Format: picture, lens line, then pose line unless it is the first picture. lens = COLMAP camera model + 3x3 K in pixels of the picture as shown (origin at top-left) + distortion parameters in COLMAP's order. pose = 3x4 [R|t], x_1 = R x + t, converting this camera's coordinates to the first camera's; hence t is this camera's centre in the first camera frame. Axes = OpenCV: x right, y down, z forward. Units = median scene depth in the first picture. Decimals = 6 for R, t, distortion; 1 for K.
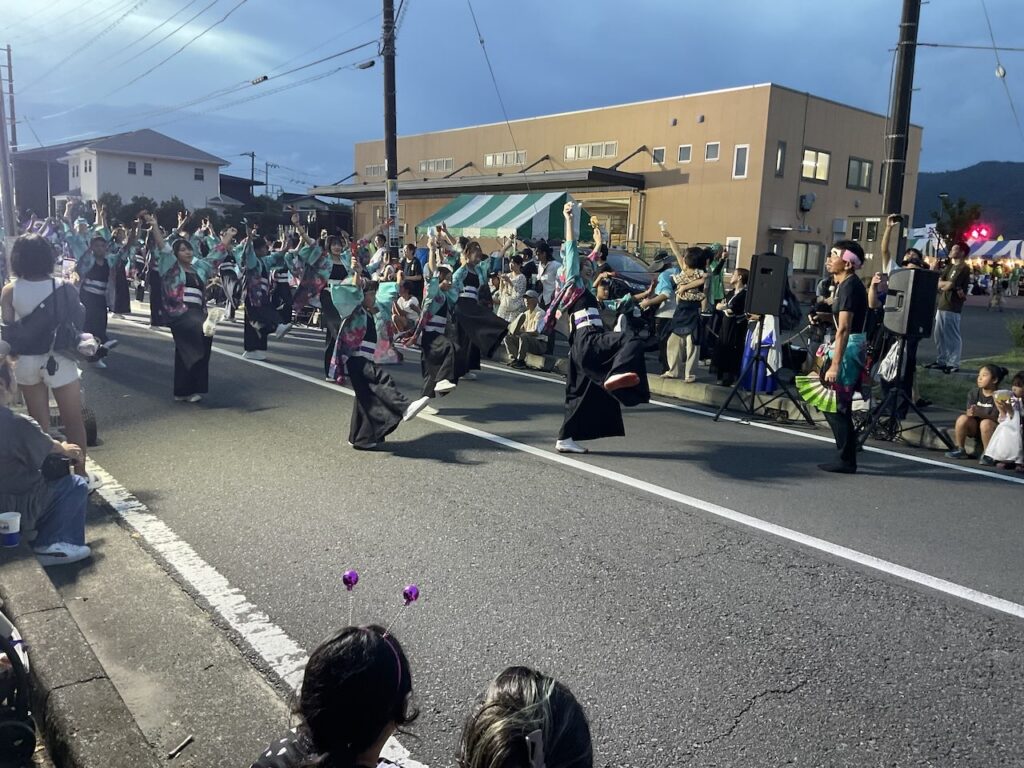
lens RADIAL K [[868.3, 0, 512.0], [0, 868.3, 384.0], [0, 0, 1]] dist [0.131310, -0.317442]
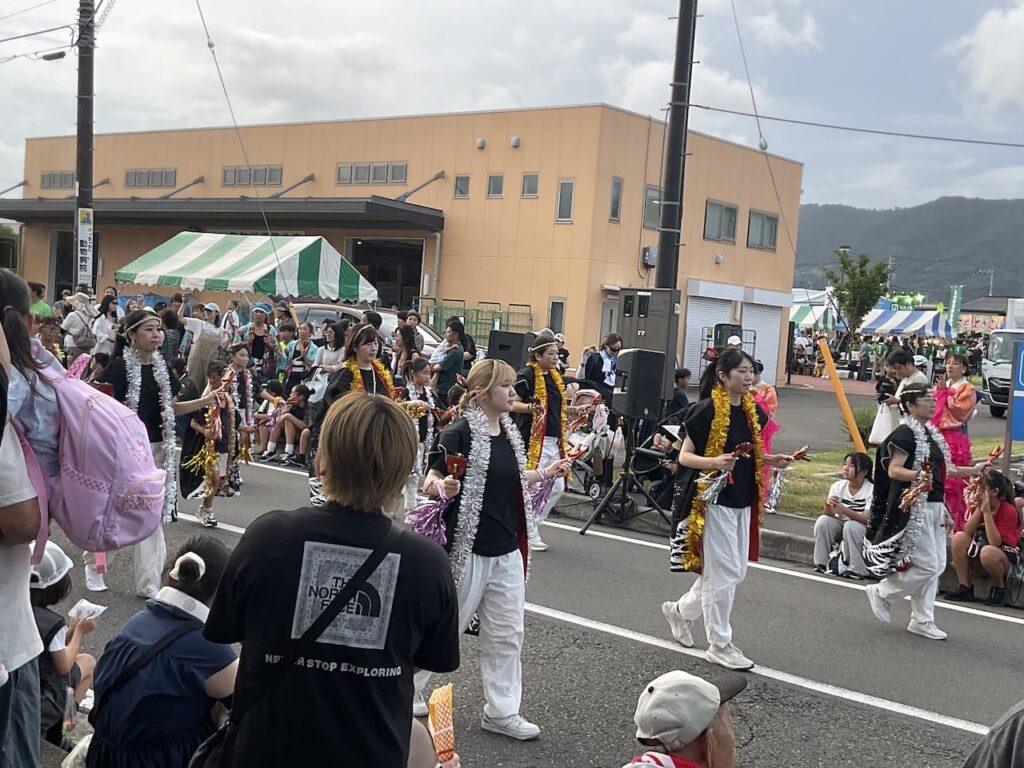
lens RADIAL K [[1339.9, 0, 512.0], [0, 1339.9, 384.0], [0, 0, 1]] dist [0.059121, -0.006810]
pose [[0.984118, 0.019905, 0.176396, 0.070001], [-0.003689, 0.995772, -0.091786, 0.059478], [-0.177477, 0.089678, 0.980031, -0.587026]]
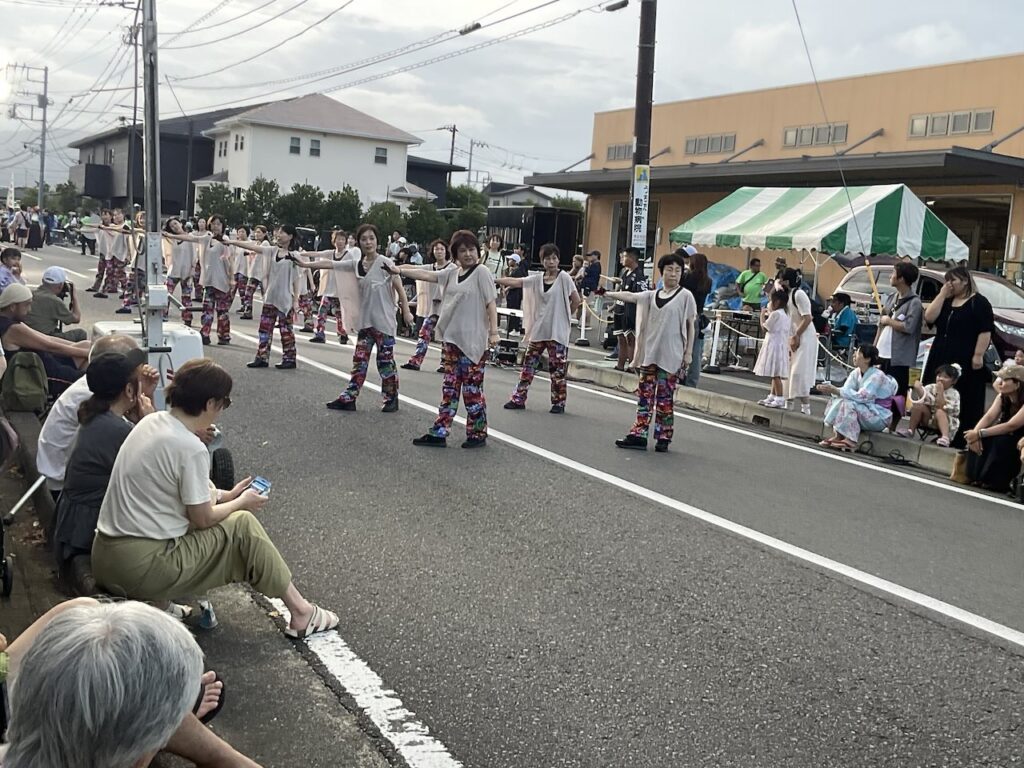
lens RADIAL K [[1302.6, 0, 512.0], [0, 1302.6, 384.0], [0, 0, 1]] dist [0.082518, -0.004580]
pose [[0.972591, 0.050046, -0.227075, 0.027038], [-0.064198, 0.996400, -0.055367, 0.015962], [0.223486, 0.068427, 0.972302, -0.081885]]
